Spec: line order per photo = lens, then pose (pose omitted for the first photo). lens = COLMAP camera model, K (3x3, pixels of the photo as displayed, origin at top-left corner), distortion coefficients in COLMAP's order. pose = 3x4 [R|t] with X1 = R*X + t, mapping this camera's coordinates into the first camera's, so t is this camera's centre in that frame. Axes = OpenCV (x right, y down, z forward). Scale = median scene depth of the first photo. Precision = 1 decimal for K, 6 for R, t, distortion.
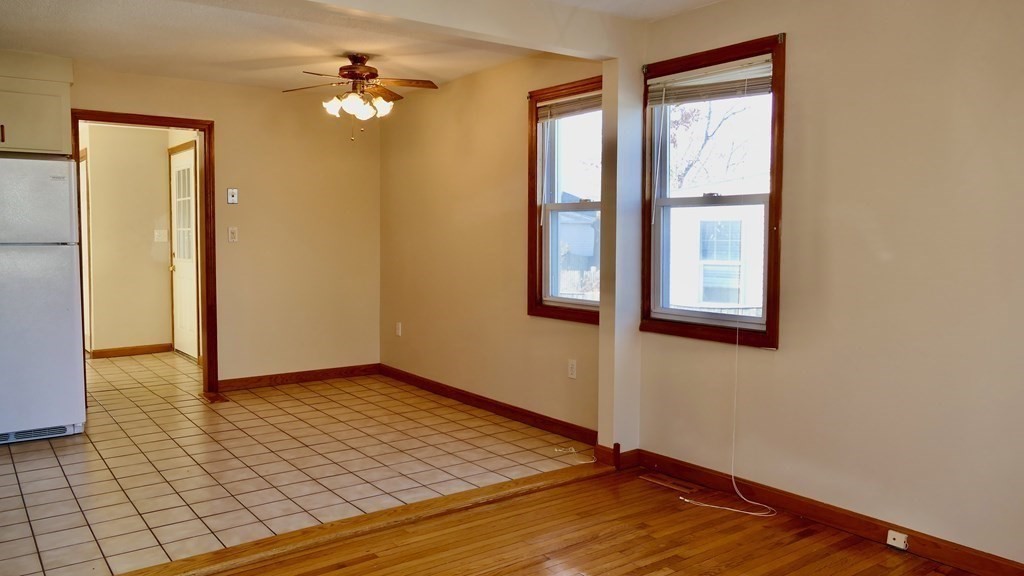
lens RADIAL K [[748.0, 0, 512.4], [0, 748.0, 305.1], [0, 0, 1]] dist [-0.064126, 0.000272]
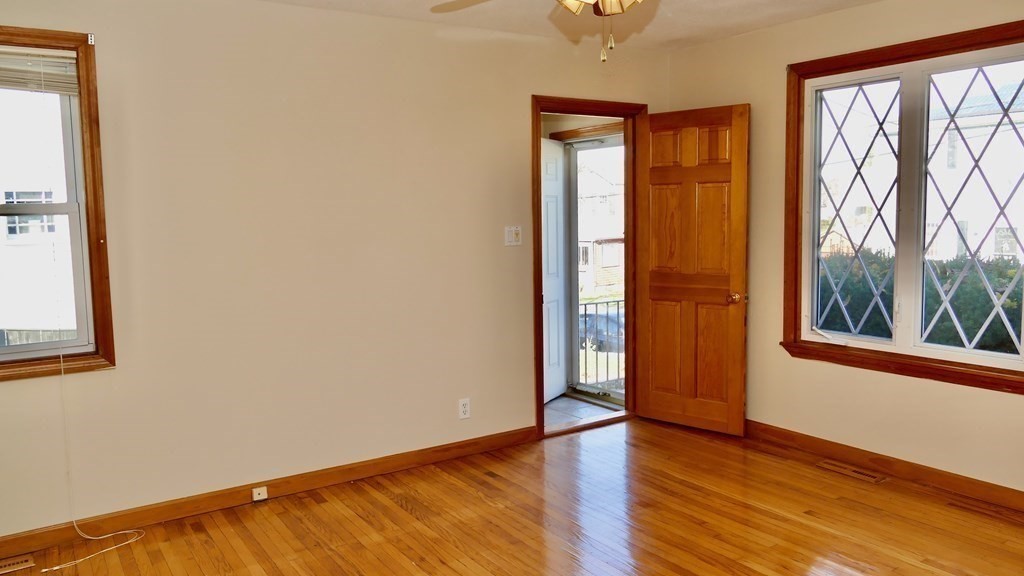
lens RADIAL K [[779.2, 0, 495.8], [0, 779.2, 283.8], [0, 0, 1]] dist [-0.002266, 0.003547]
pose [[0.063450, -0.105130, 0.992432, -0.619646], [0.112495, 0.988851, 0.097558, -0.091101], [-0.991624, 0.105454, 0.074570, 0.441806]]
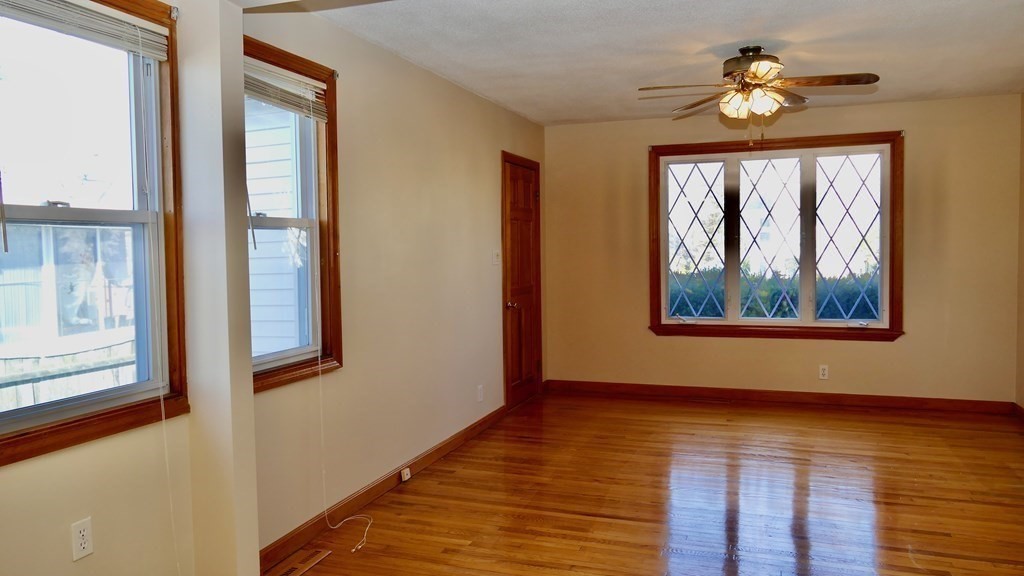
lens RADIAL K [[732.9, 0, 512.0], [0, 732.9, 288.0], [0, 0, 1]] dist [-0.006647, -0.001865]
pose [[-0.543357, -0.045519, 0.838267, -0.669210], [0.089669, 0.989670, 0.111863, -0.152318], [-0.834699, 0.135948, -0.533662, 1.391022]]
